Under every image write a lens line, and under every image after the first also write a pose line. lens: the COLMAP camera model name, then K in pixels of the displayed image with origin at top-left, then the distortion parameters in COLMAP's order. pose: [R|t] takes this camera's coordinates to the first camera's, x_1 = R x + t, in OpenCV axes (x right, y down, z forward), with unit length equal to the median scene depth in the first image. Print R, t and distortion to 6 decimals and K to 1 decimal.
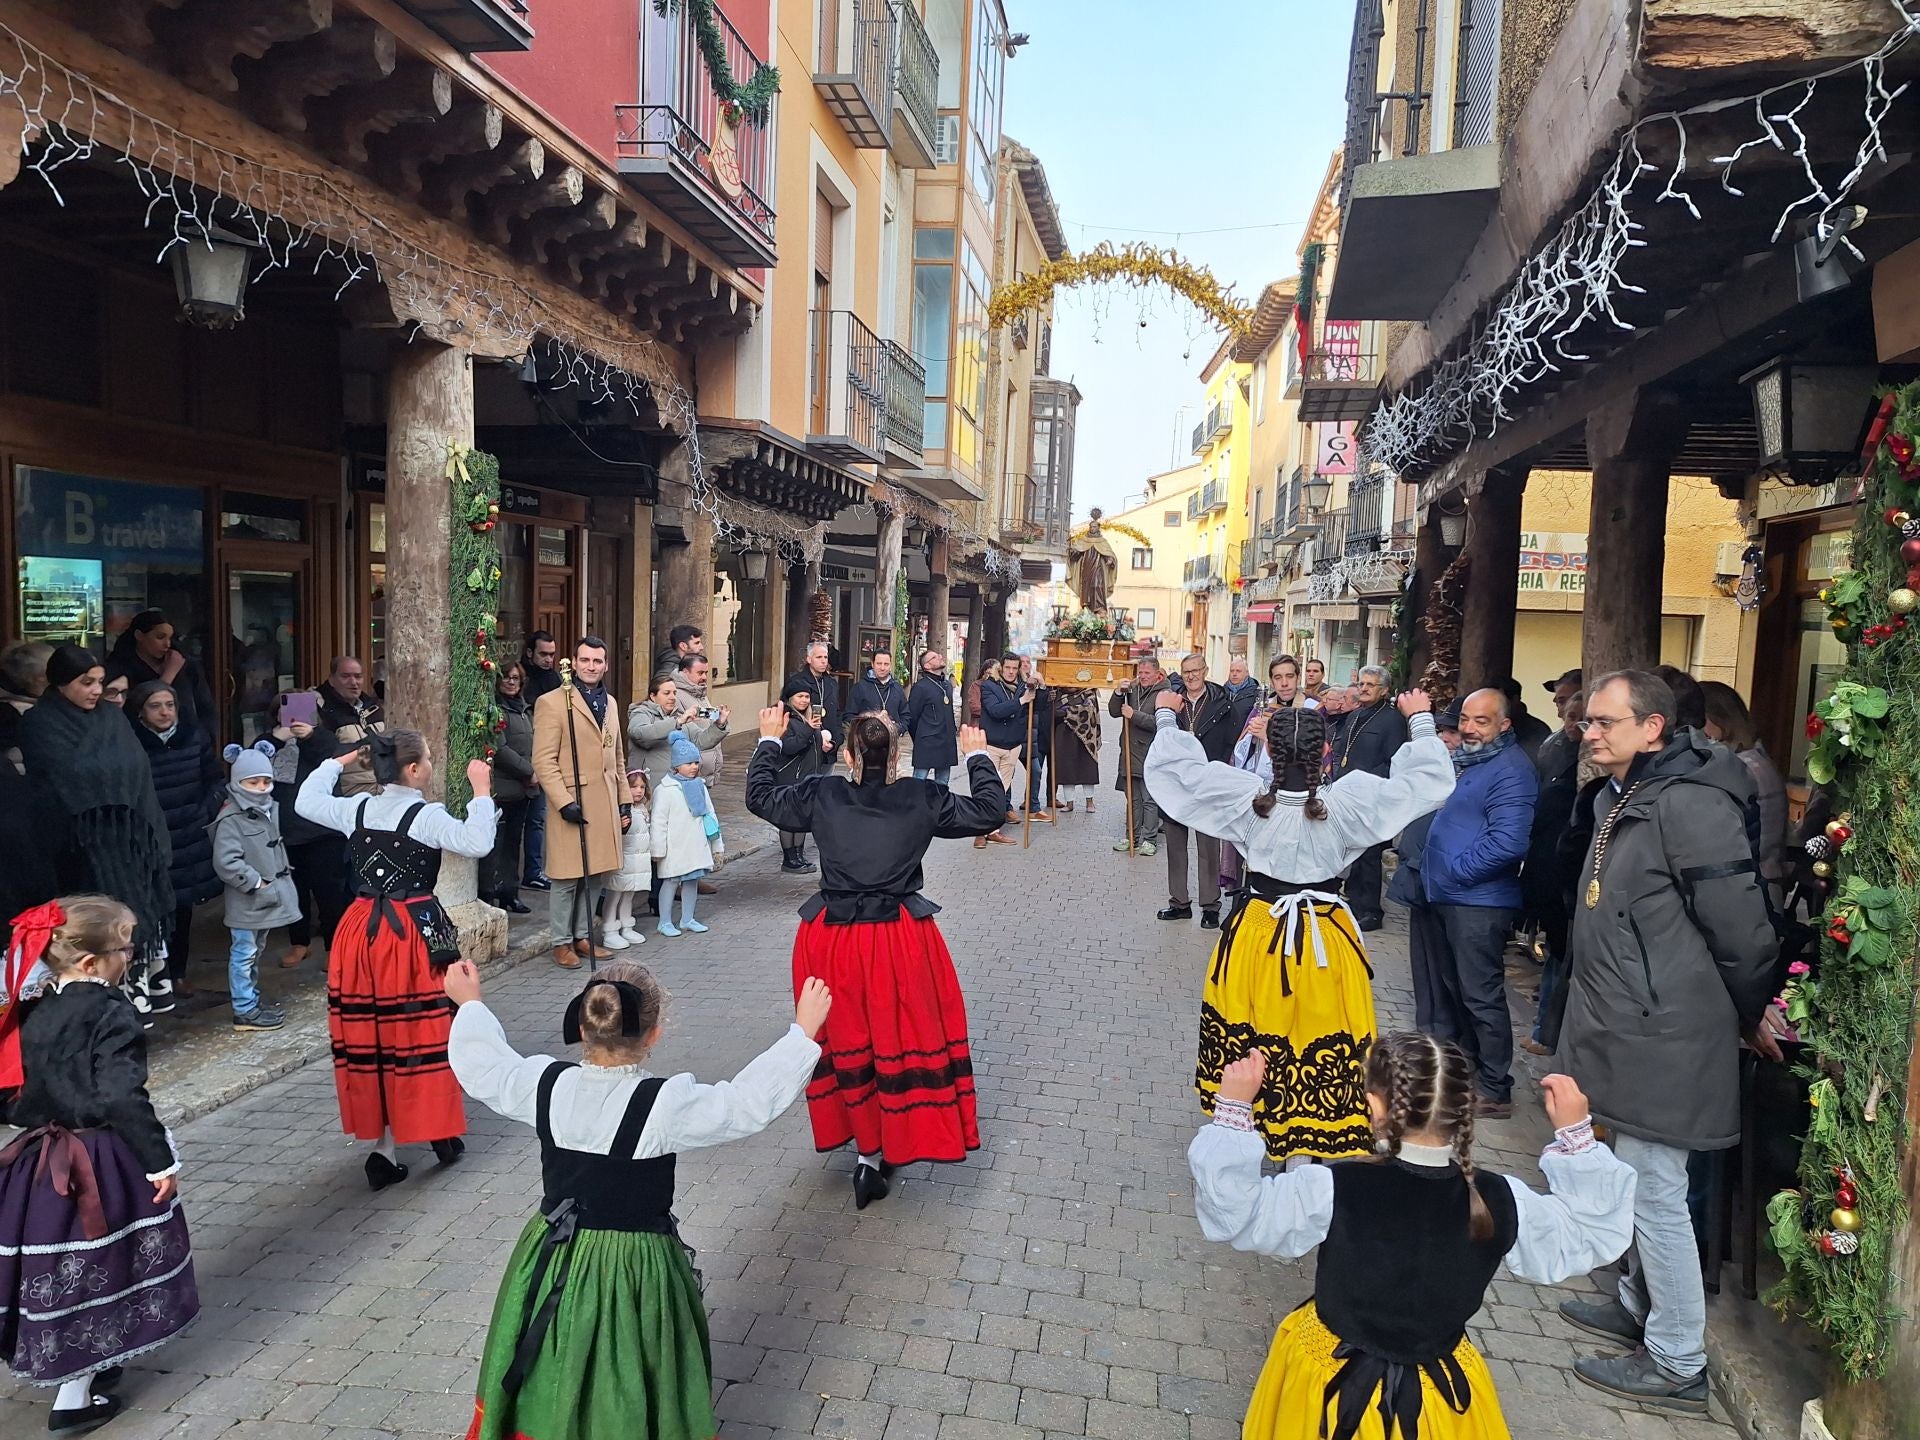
lens RADIAL K [[1345.1, 0, 944.6], [0, 1345.1, 727.5], [0, 0, 1]] dist [0.123126, -0.179715]
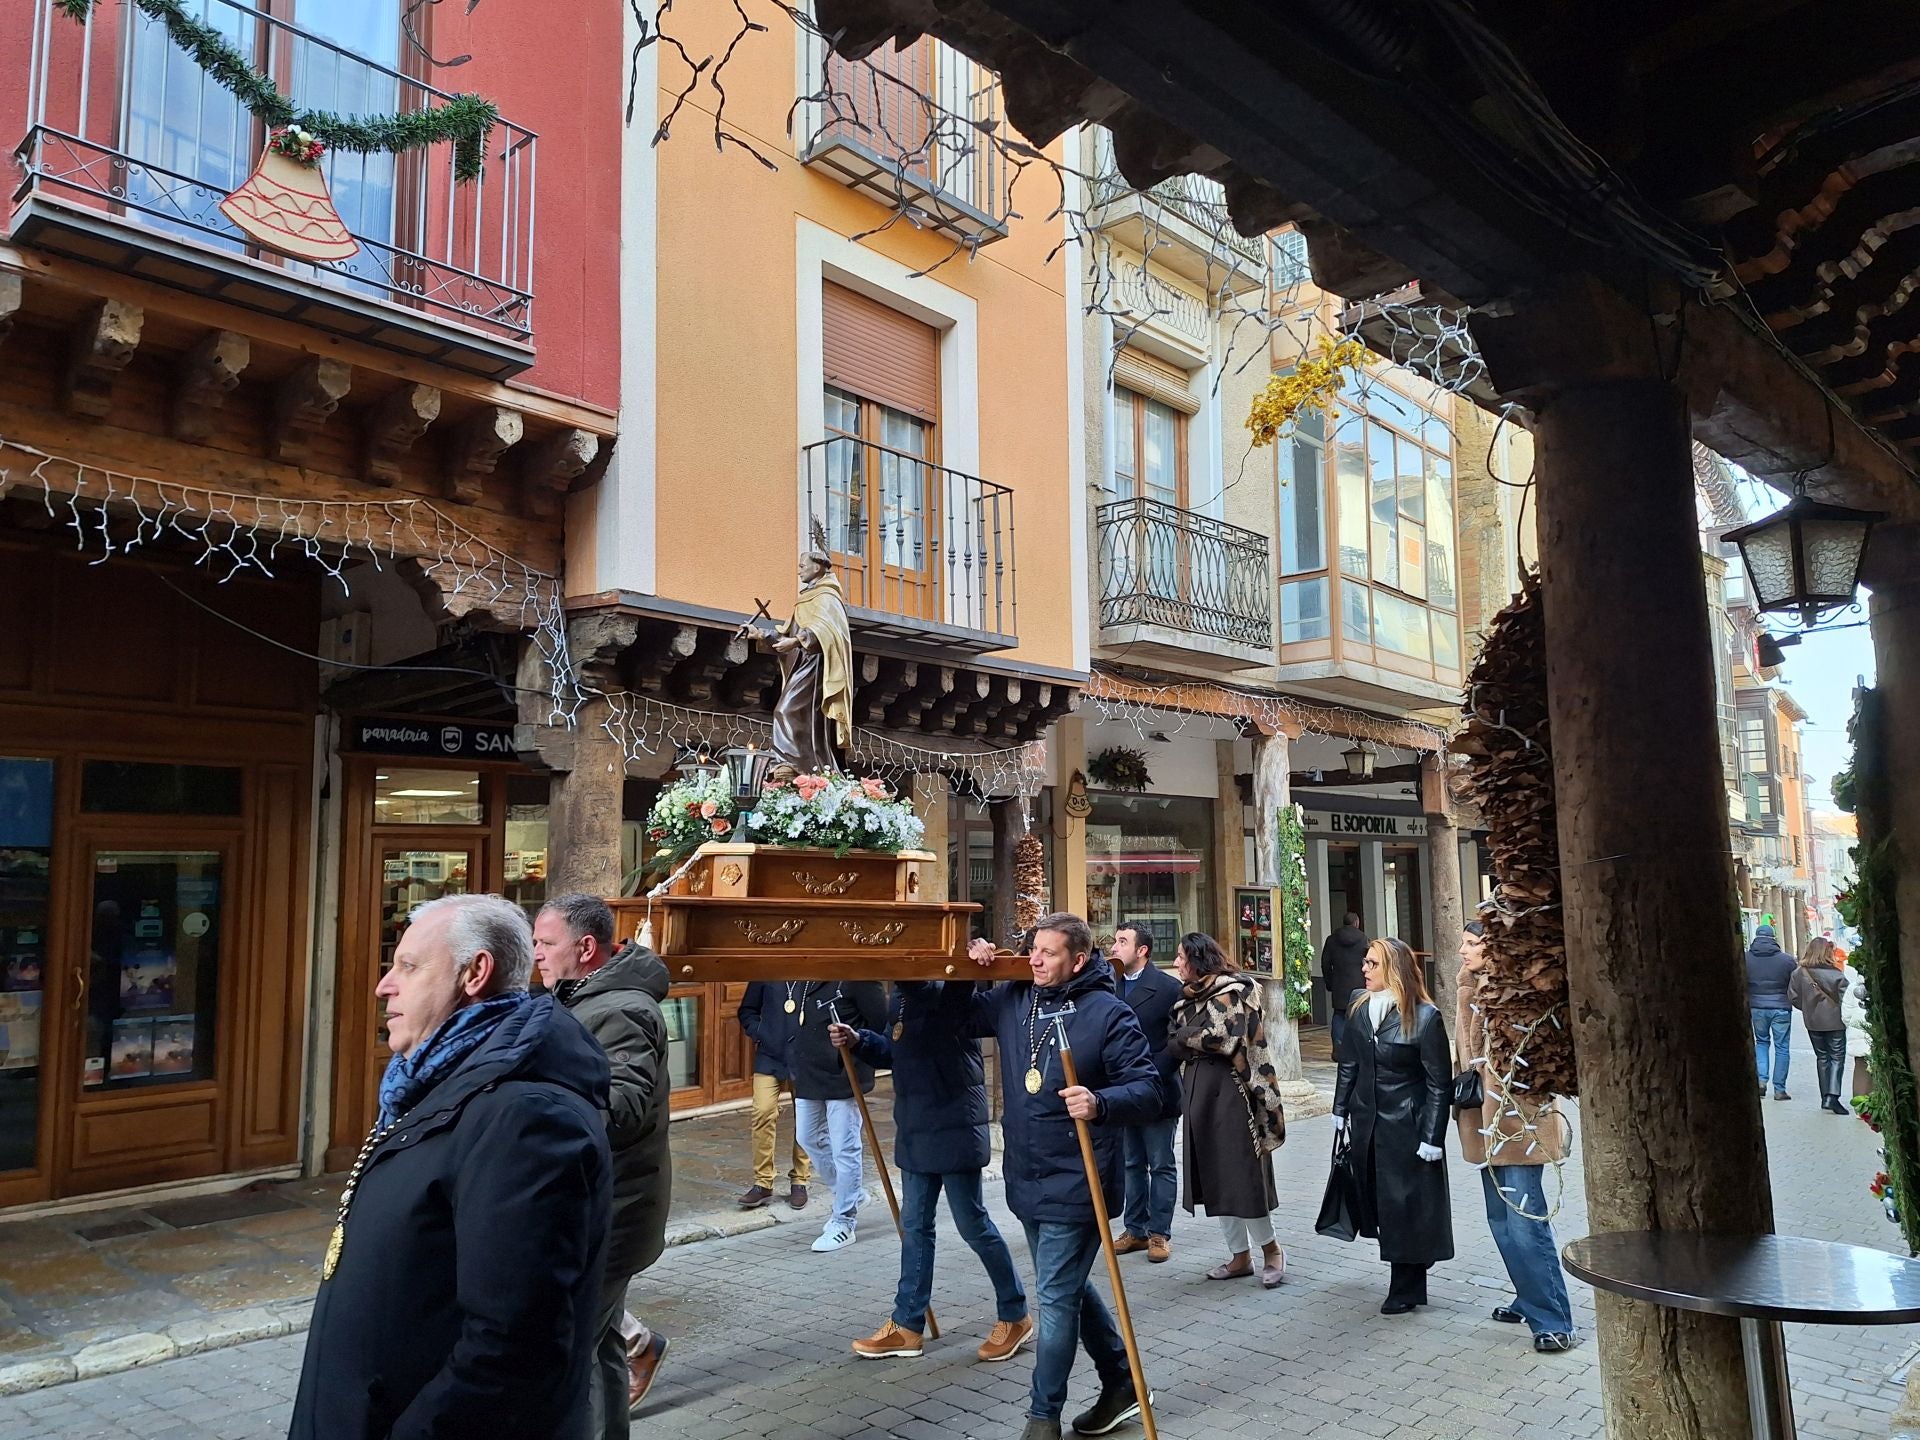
lens RADIAL K [[1333.4, 0, 938.4], [0, 1333.4, 723.9], [0, 0, 1]] dist [0.112893, -0.154683]
pose [[0.833201, -0.113620, -0.541171, 0.330563], [-0.004000, 0.977399, -0.211366, -0.011525], [0.552955, 0.178275, 0.813916, 0.483086]]
